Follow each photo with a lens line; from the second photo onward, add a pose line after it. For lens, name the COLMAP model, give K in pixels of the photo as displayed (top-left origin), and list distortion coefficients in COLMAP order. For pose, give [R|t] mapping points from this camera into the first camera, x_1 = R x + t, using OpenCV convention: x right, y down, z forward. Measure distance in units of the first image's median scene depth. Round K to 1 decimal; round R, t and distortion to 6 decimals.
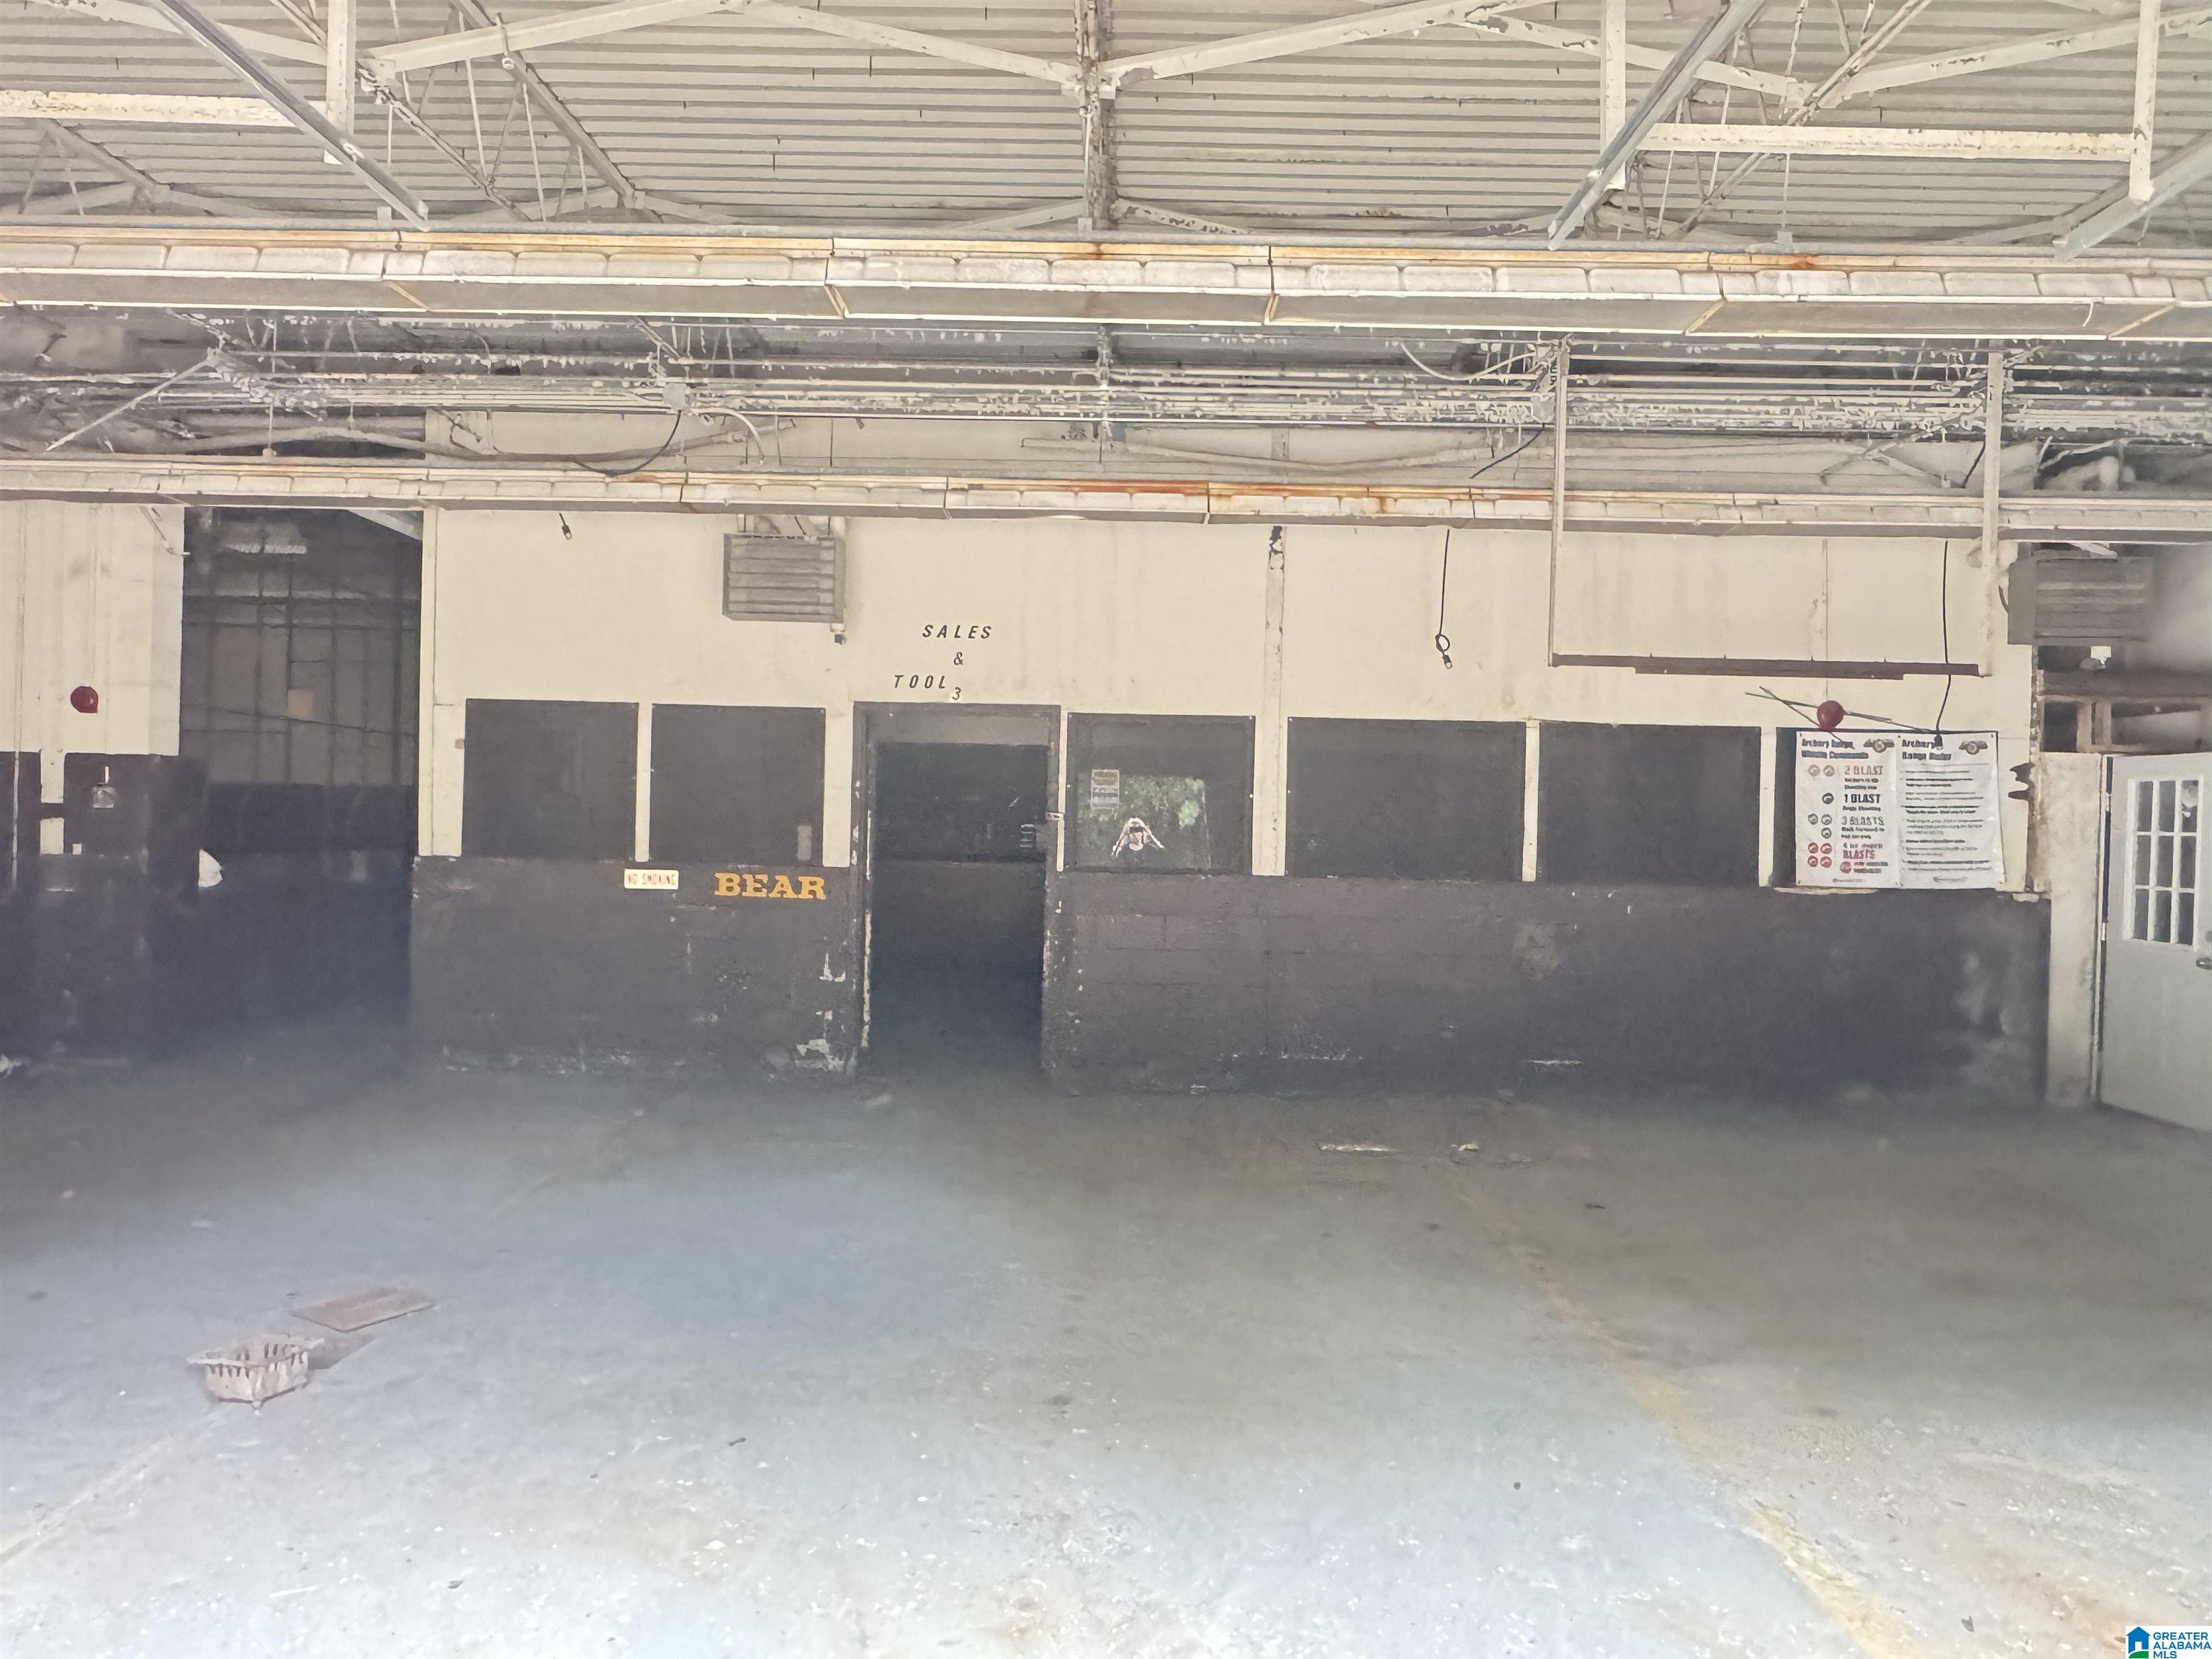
lens RADIAL K [[1567.7, 0, 1097.8], [0, 1567.7, 832.8], [0, 0, 1]] dist [-0.002956, 0.002820]
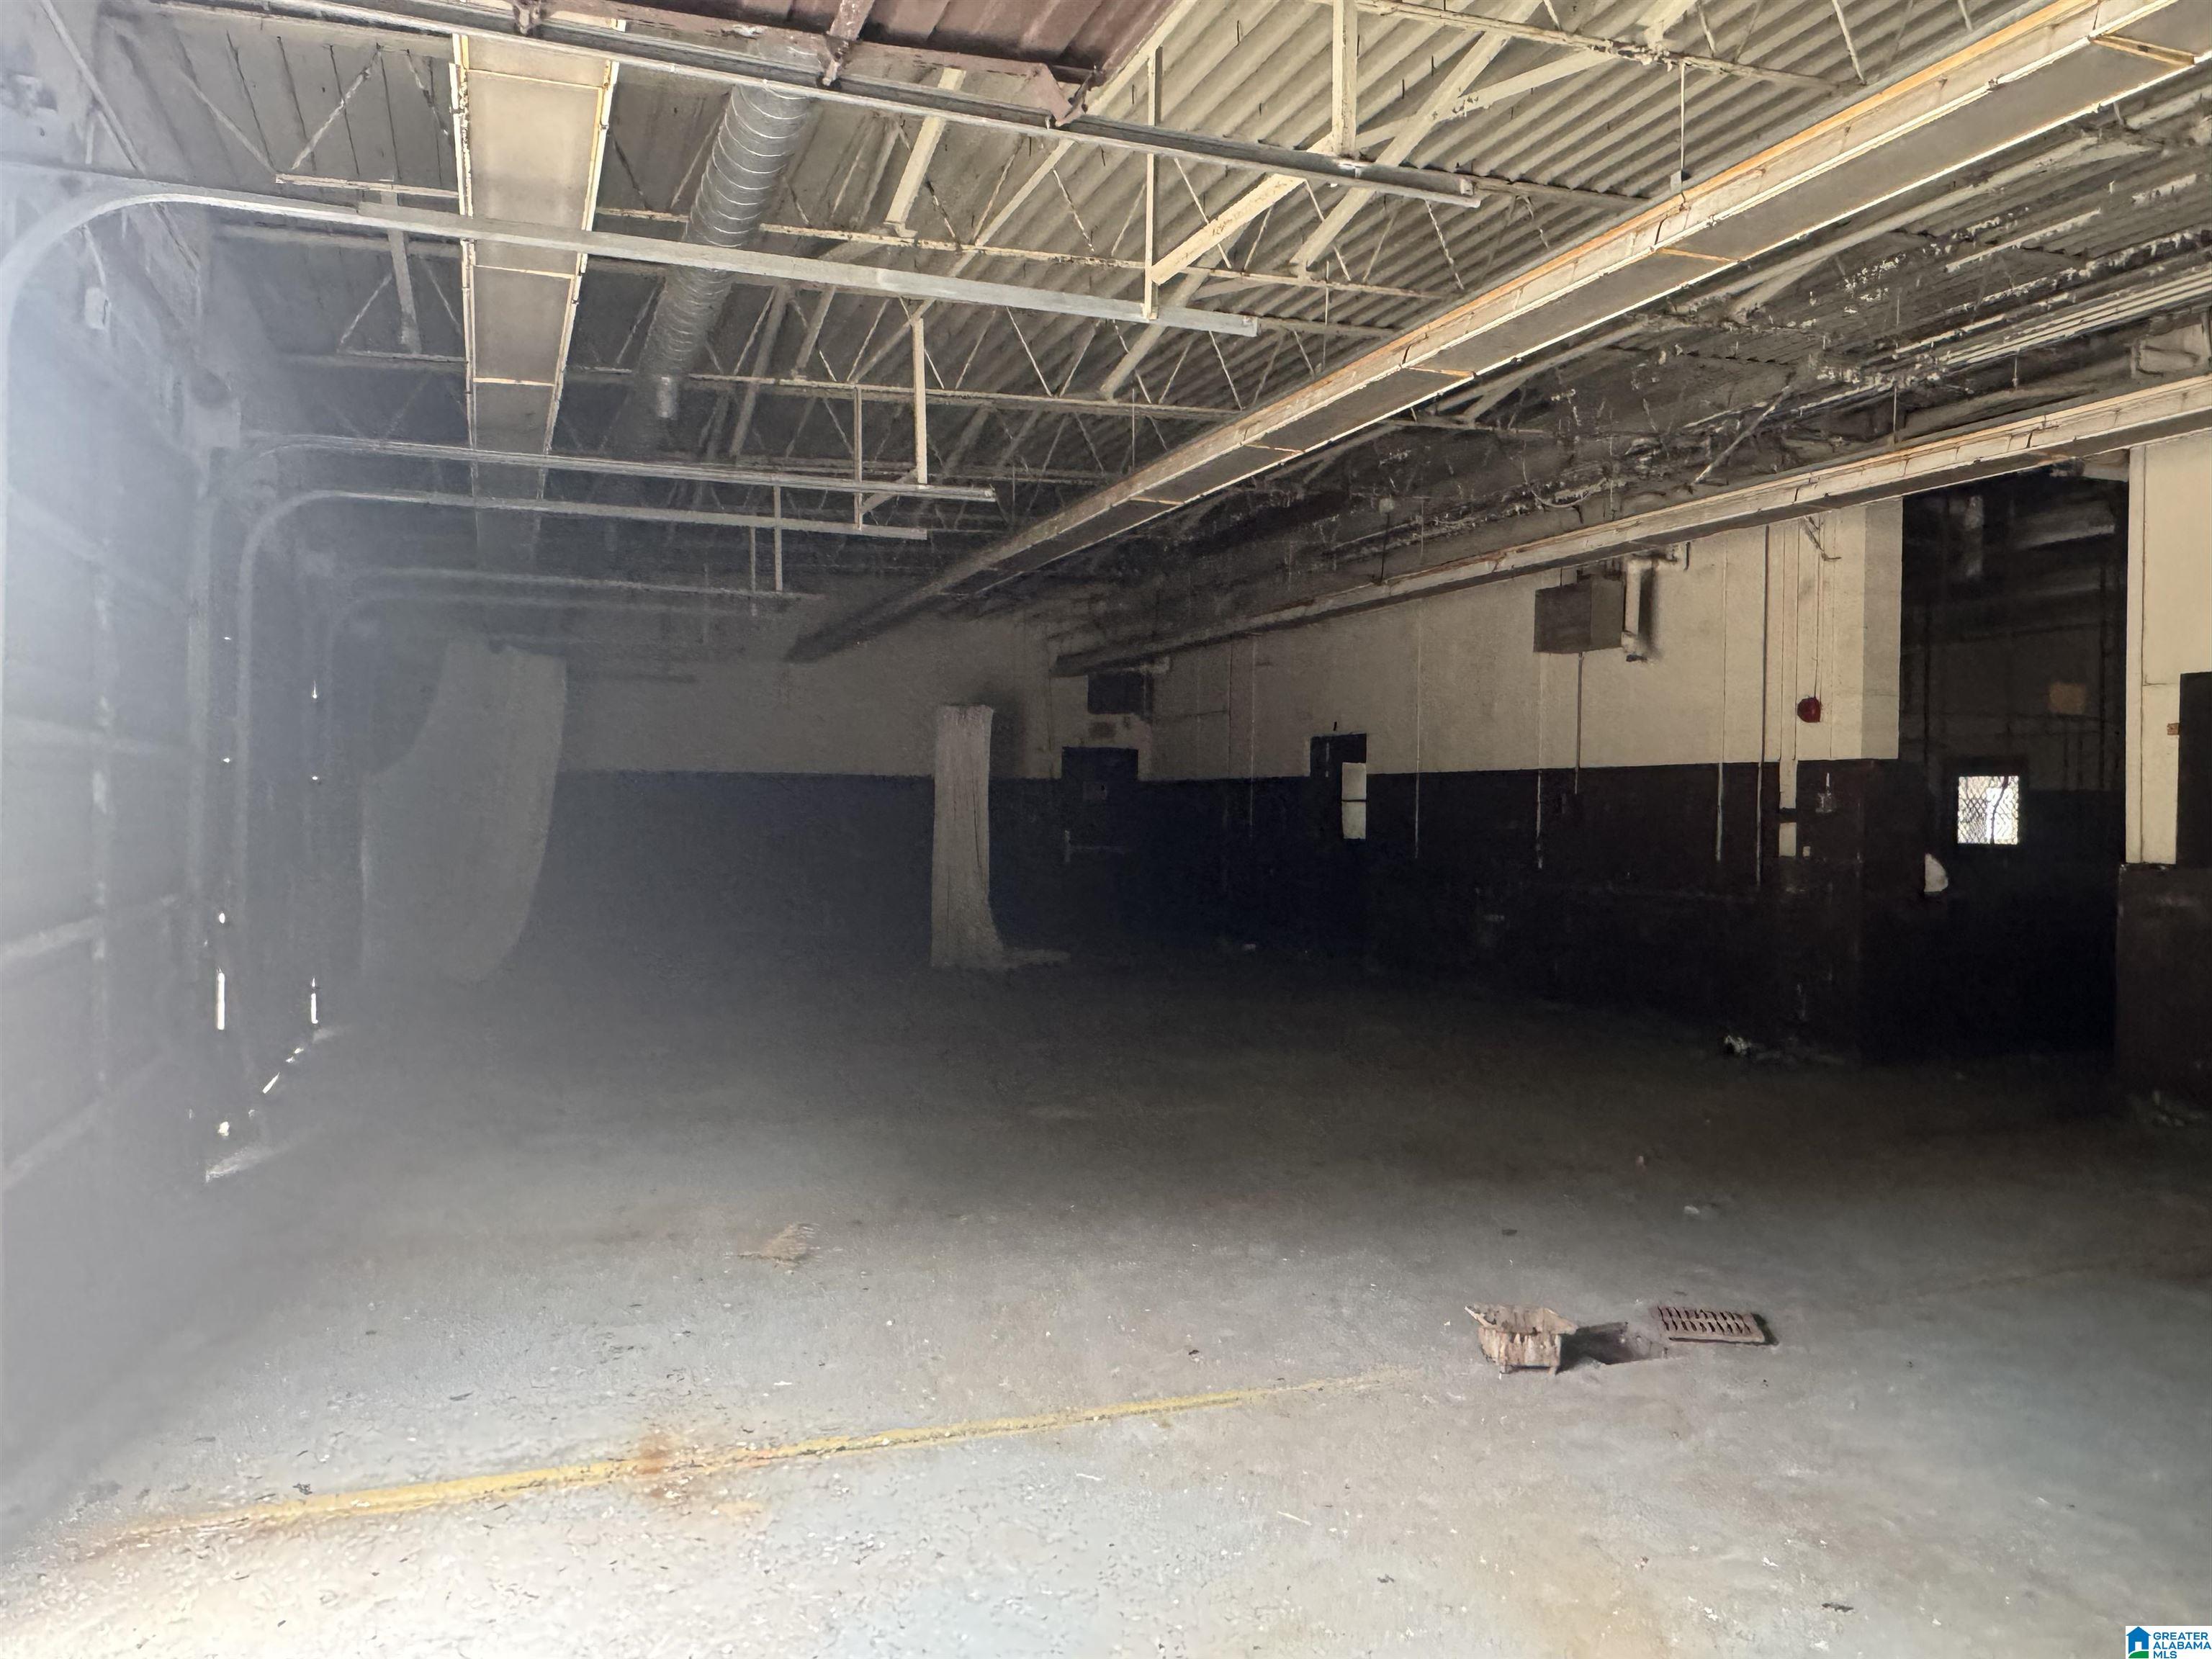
lens RADIAL K [[1577.1, 0, 1105.8], [0, 1577.1, 821.3], [0, 0, 1]] dist [-0.005227, -0.003568]
pose [[0.368231, -0.007724, -0.929702, 0.310684], [-0.007701, 0.999906, -0.011357, 0.011601], [0.929702, 0.011342, 0.368137, 0.324280]]
